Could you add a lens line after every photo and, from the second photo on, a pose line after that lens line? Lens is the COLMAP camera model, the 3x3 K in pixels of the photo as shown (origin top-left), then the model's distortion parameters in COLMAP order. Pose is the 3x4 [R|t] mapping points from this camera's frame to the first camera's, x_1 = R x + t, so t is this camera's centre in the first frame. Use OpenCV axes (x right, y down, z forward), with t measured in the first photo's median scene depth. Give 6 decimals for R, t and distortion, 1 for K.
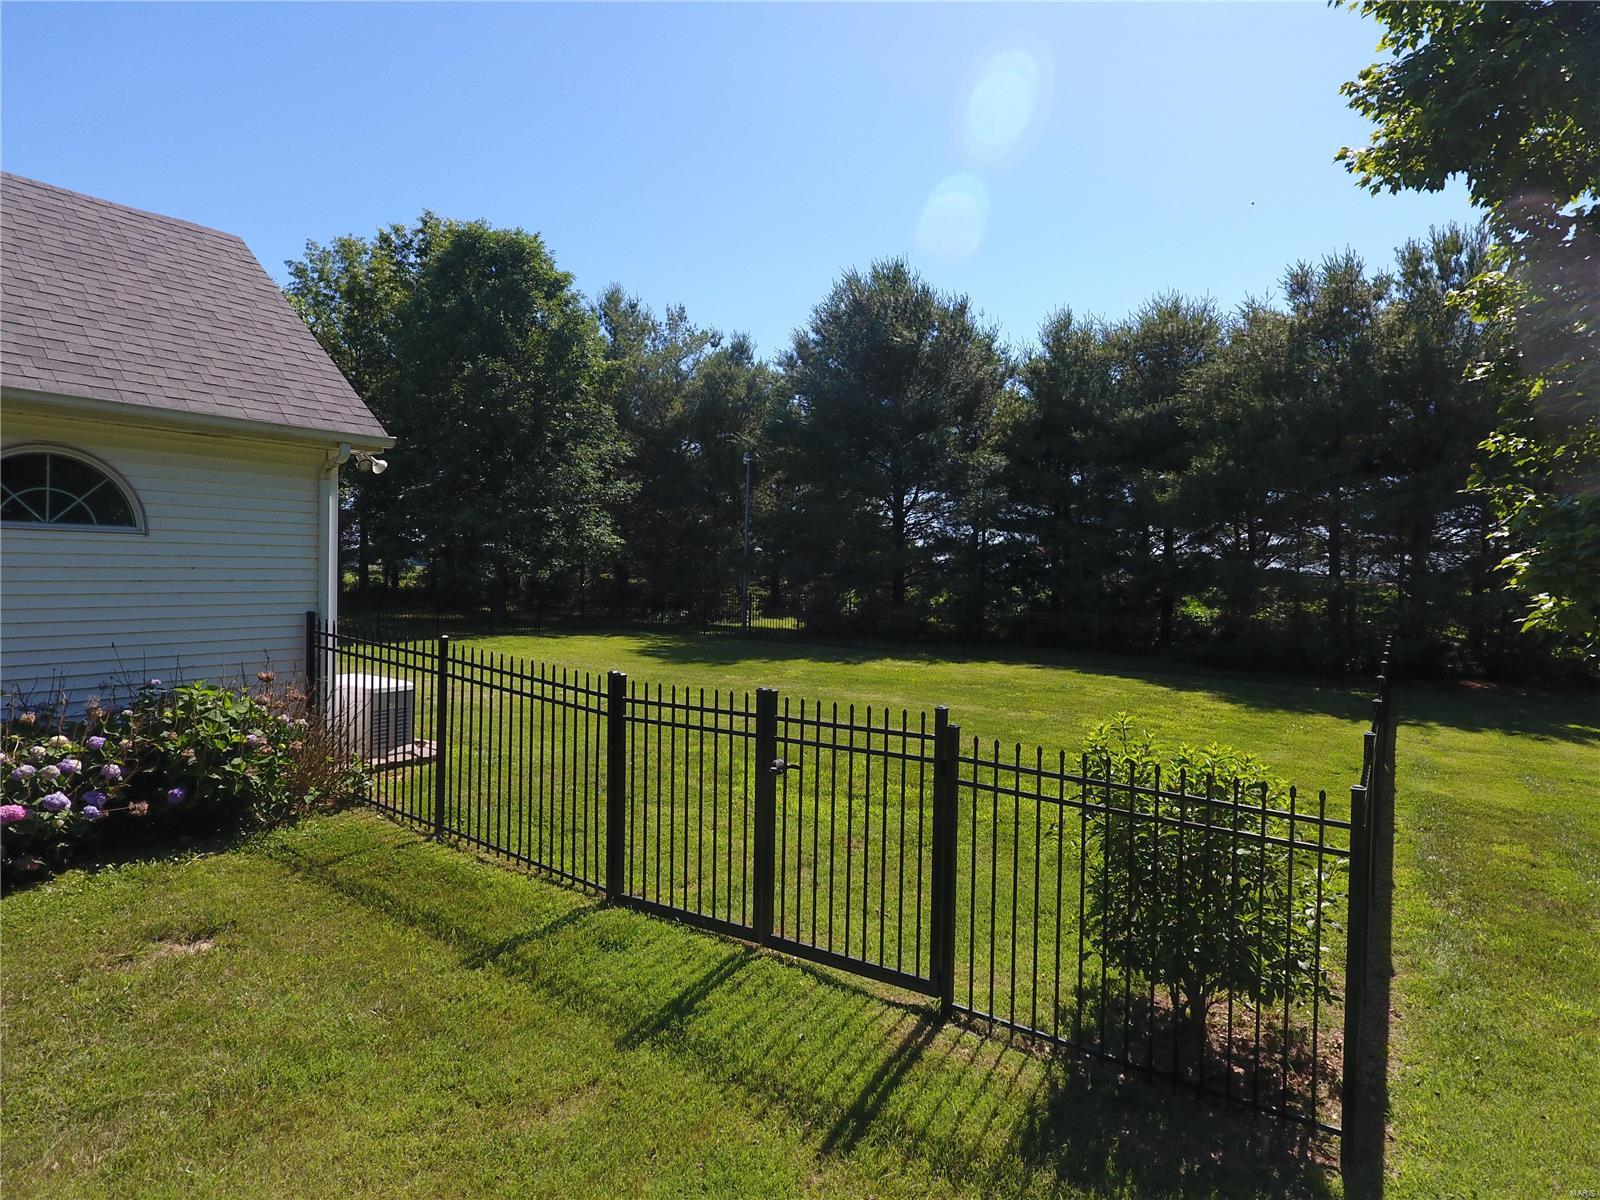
lens RADIAL K [[934.0, 0, 802.1], [0, 934.0, 590.8], [0, 0, 1]] dist [0.002373, -0.003092]
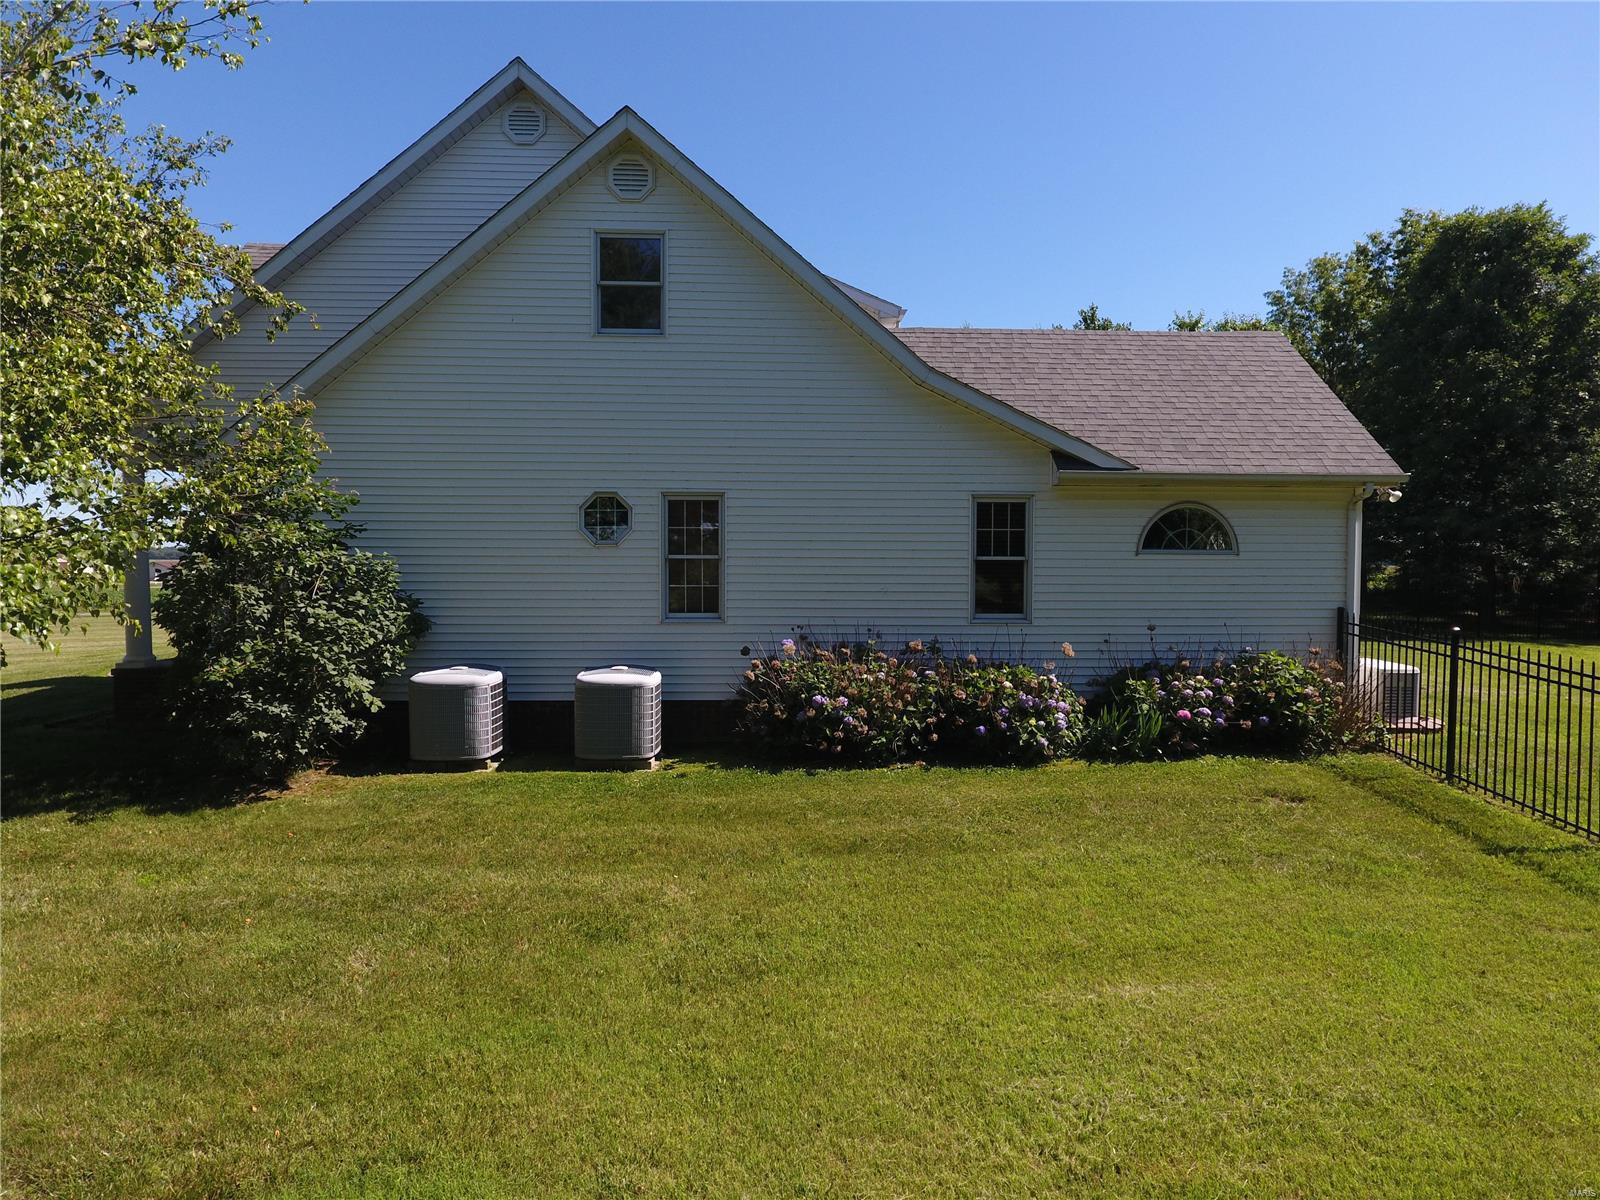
lens RADIAL K [[934.0, 0, 819.1], [0, 934.0, 585.4], [0, 0, 1]] dist [0.002373, -0.003092]
pose [[0.598201, 0.008120, -0.801305, 0.112434], [-0.012681, 0.999919, 0.000667, -0.001199], [0.801246, 0.009762, 0.598256, -0.427671]]
